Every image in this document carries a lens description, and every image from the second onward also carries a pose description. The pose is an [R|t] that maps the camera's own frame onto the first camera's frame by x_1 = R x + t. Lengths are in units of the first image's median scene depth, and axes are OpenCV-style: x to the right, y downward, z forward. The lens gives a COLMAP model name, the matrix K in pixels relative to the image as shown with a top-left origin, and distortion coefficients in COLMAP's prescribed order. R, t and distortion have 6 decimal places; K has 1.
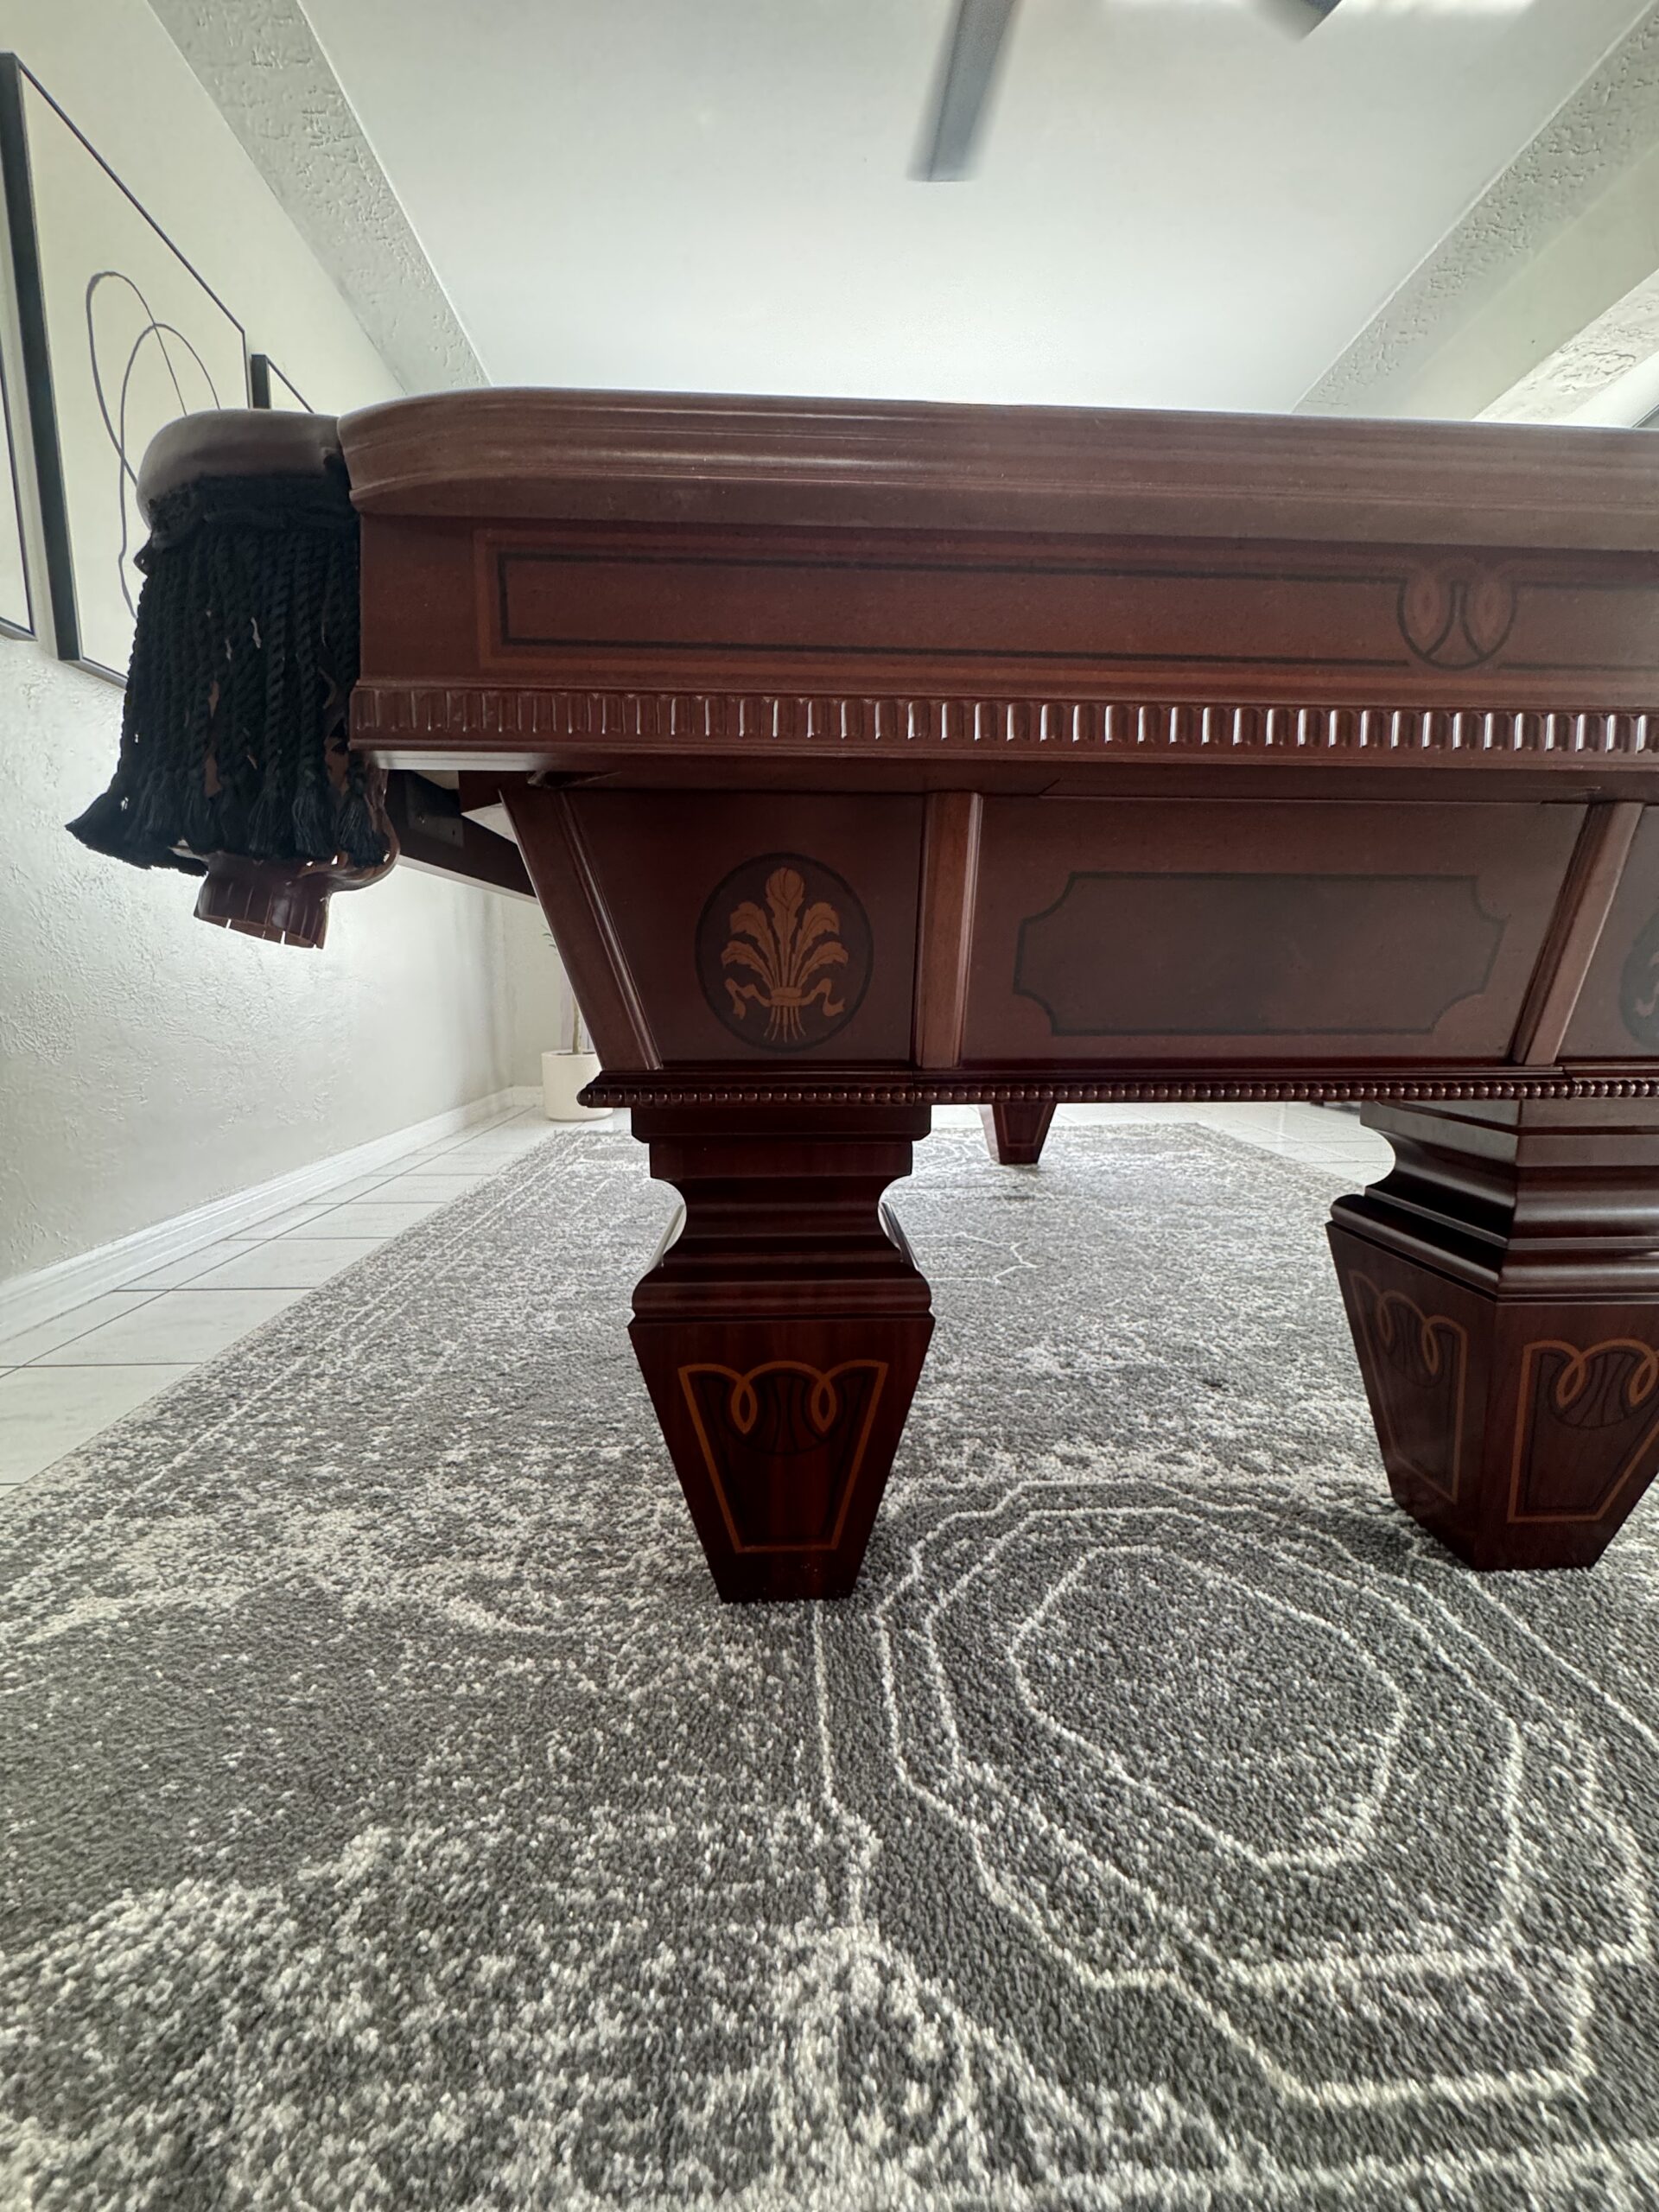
lens RADIAL K [[880.5, 0, 830.6], [0, 880.5, 1107.0], [0, 0, 1]] dist [-0.003859, 0.000148]
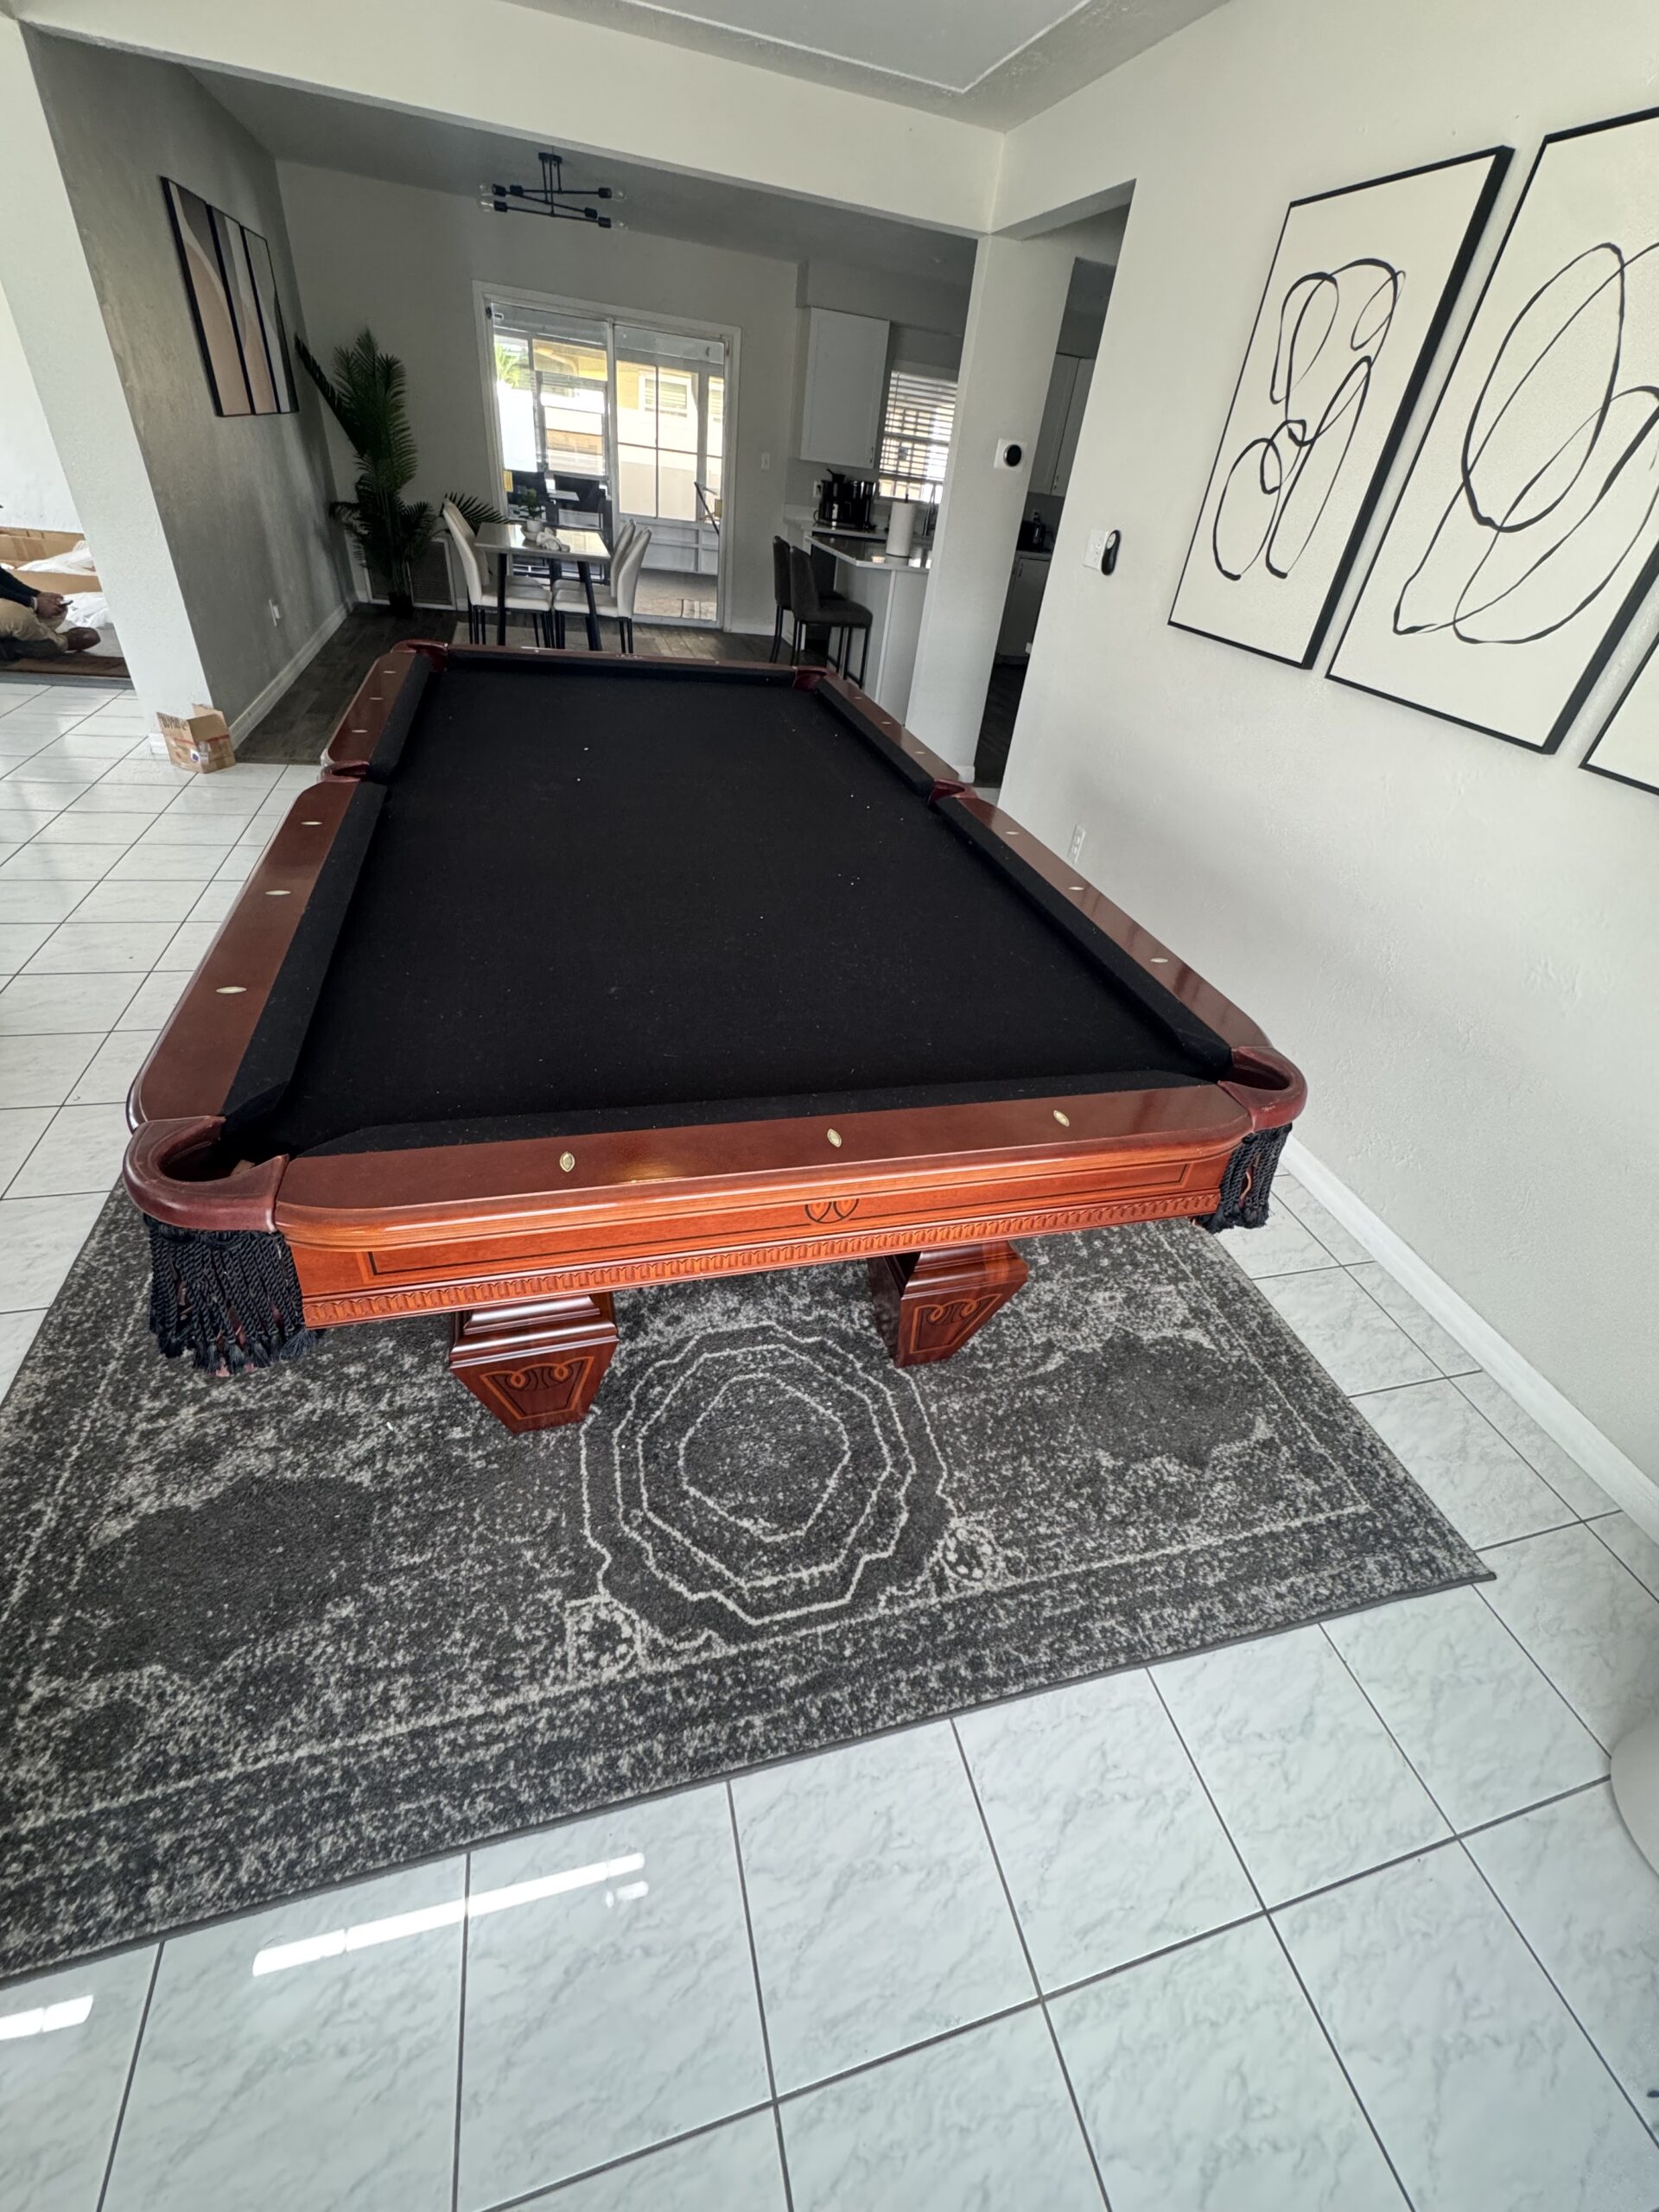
lens RADIAL K [[880.5, 0, 831.6], [0, 880.5, 1107.2], [0, 0, 1]] dist [-0.003859, 0.000148]
pose [[-0.969945, 0.044362, -0.239245, 0.516503], [-0.141206, 0.698117, 0.701922, -1.697902], [0.198159, 0.714608, -0.670871, 4.278631]]
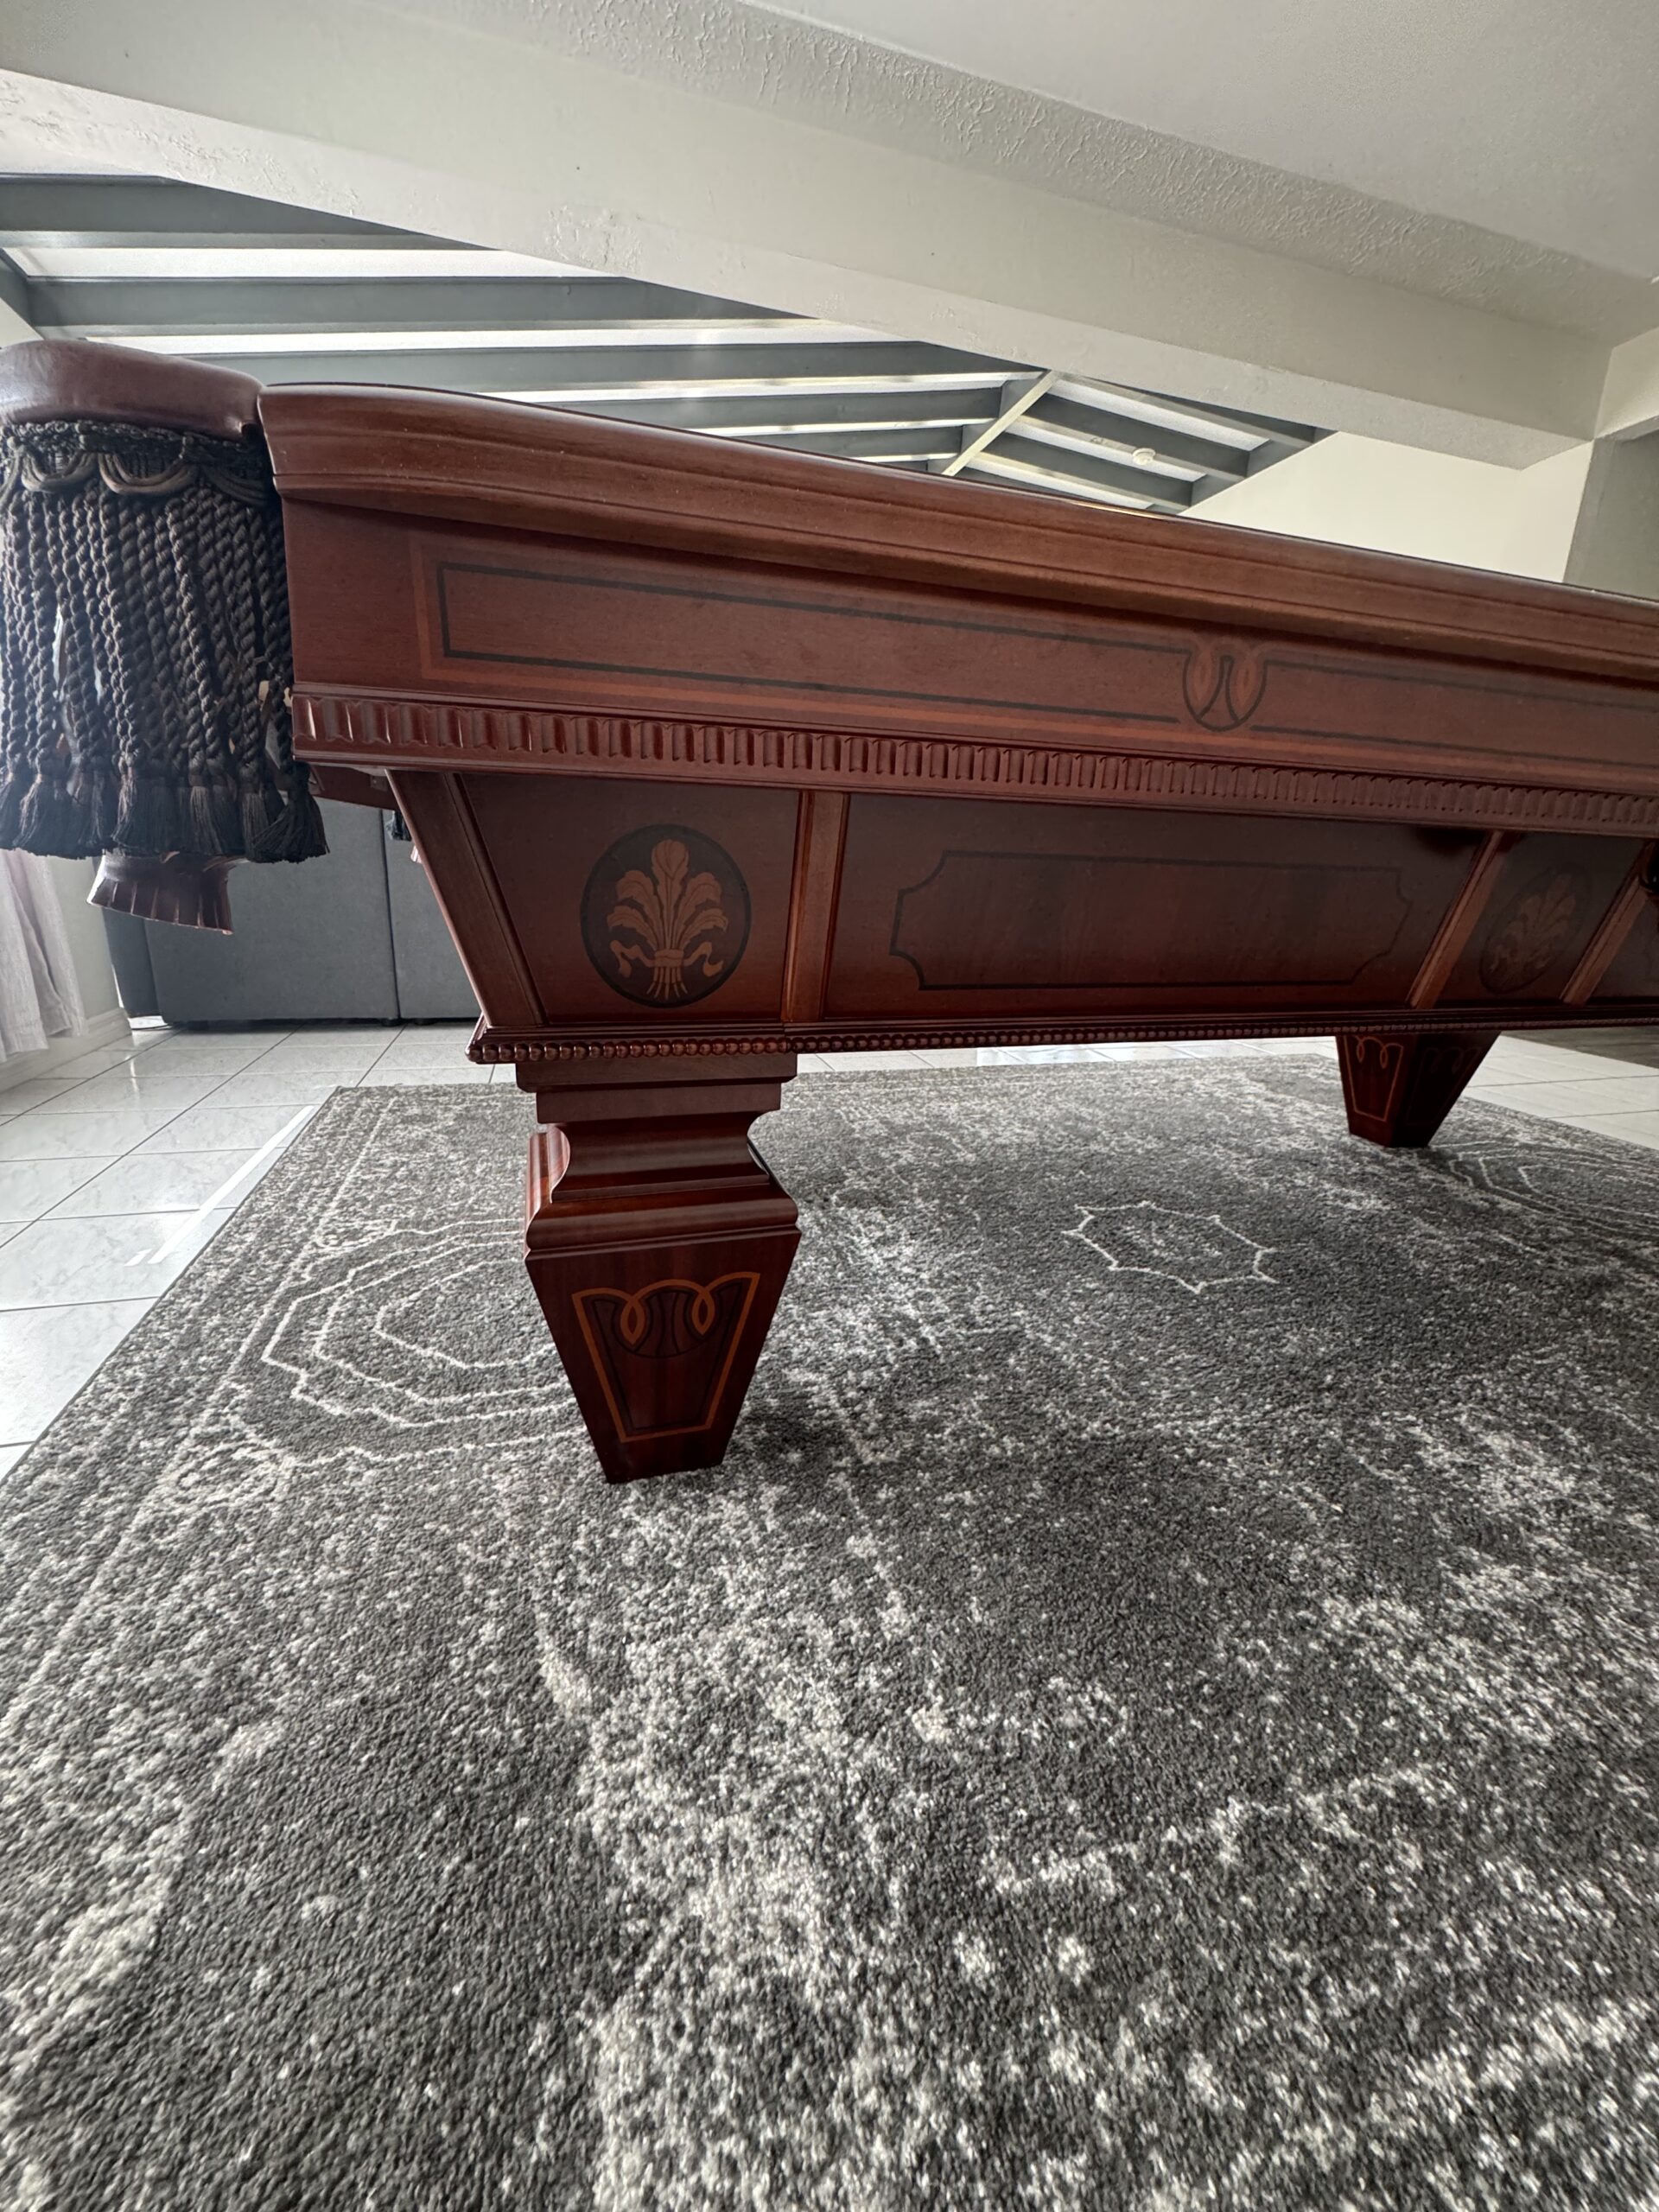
lens RADIAL K [[880.5, 0, 829.9], [0, 880.5, 1107.4], [0, 0, 1]] dist [-0.003859, 0.000148]
pose [[-0.237473, -0.280829, 0.929915, -1.204537], [0.106182, 0.944058, 0.312216, -0.556382], [-0.965573, 0.172883, -0.194369, 3.197155]]
